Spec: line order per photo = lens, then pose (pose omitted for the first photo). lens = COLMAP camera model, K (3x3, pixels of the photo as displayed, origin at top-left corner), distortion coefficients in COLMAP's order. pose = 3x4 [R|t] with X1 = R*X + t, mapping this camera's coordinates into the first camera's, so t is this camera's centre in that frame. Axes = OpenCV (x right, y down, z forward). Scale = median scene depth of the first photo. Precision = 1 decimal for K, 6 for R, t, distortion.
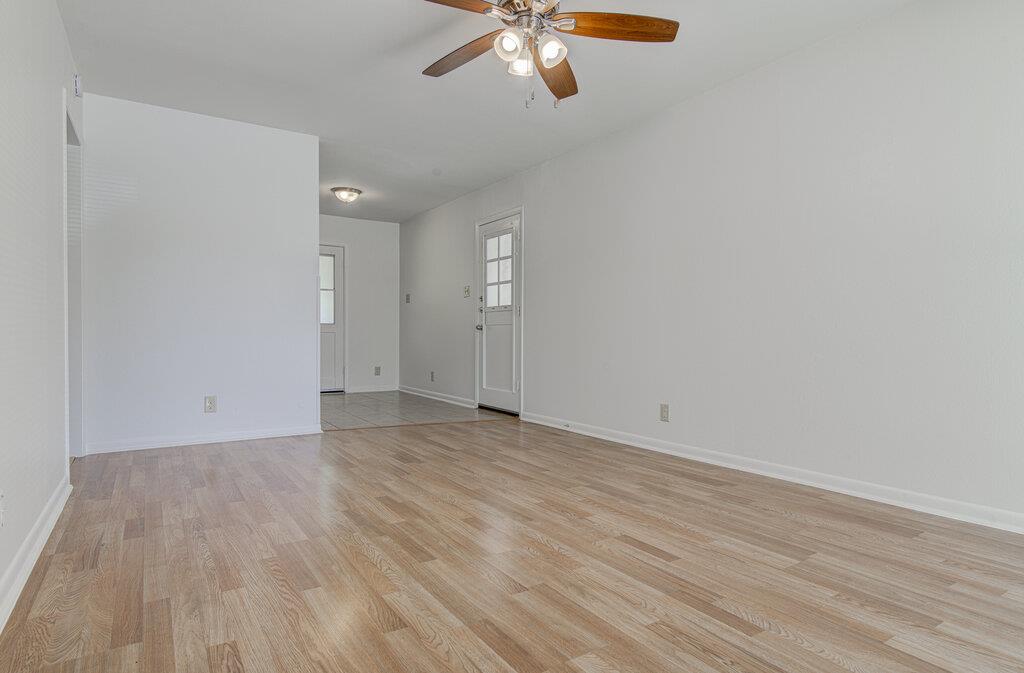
lens RADIAL K [[557.0, 0, 512.0], [0, 557.0, 336.5], [0, 0, 1]] dist [0.004504, 0.000467]
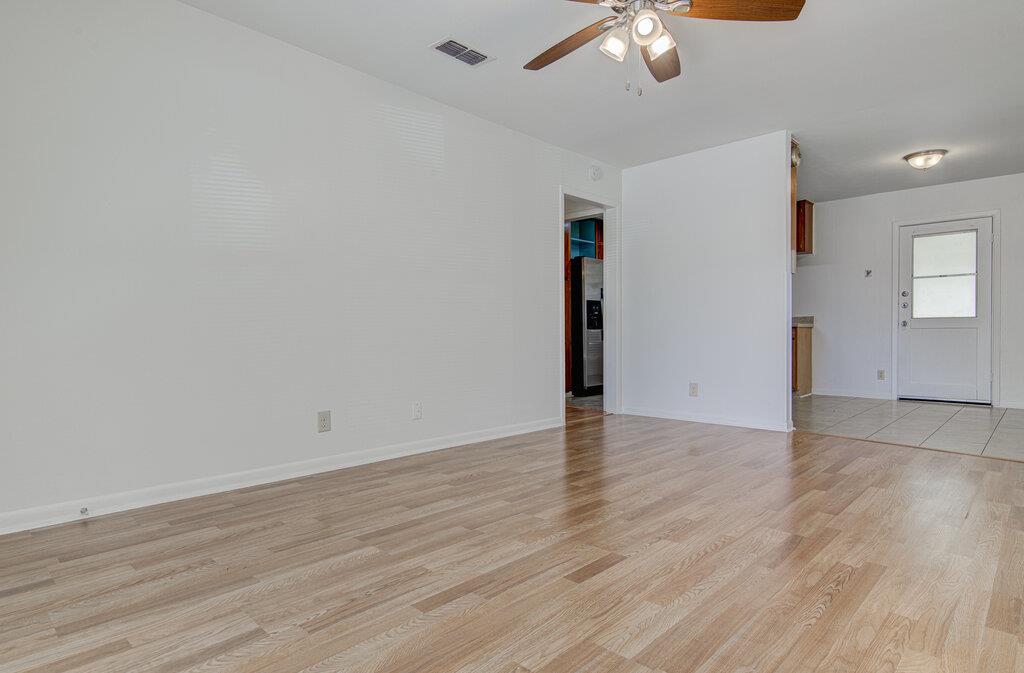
lens RADIAL K [[557.0, 0, 512.0], [0, 557.0, 336.5], [0, 0, 1]] dist [0.004504, 0.000467]
pose [[0.237769, 0.001238, -0.971321, 1.316011], [0.001741, 0.999997, 0.001701, 0.008431], [0.971320, -0.002095, 0.237766, 0.800654]]
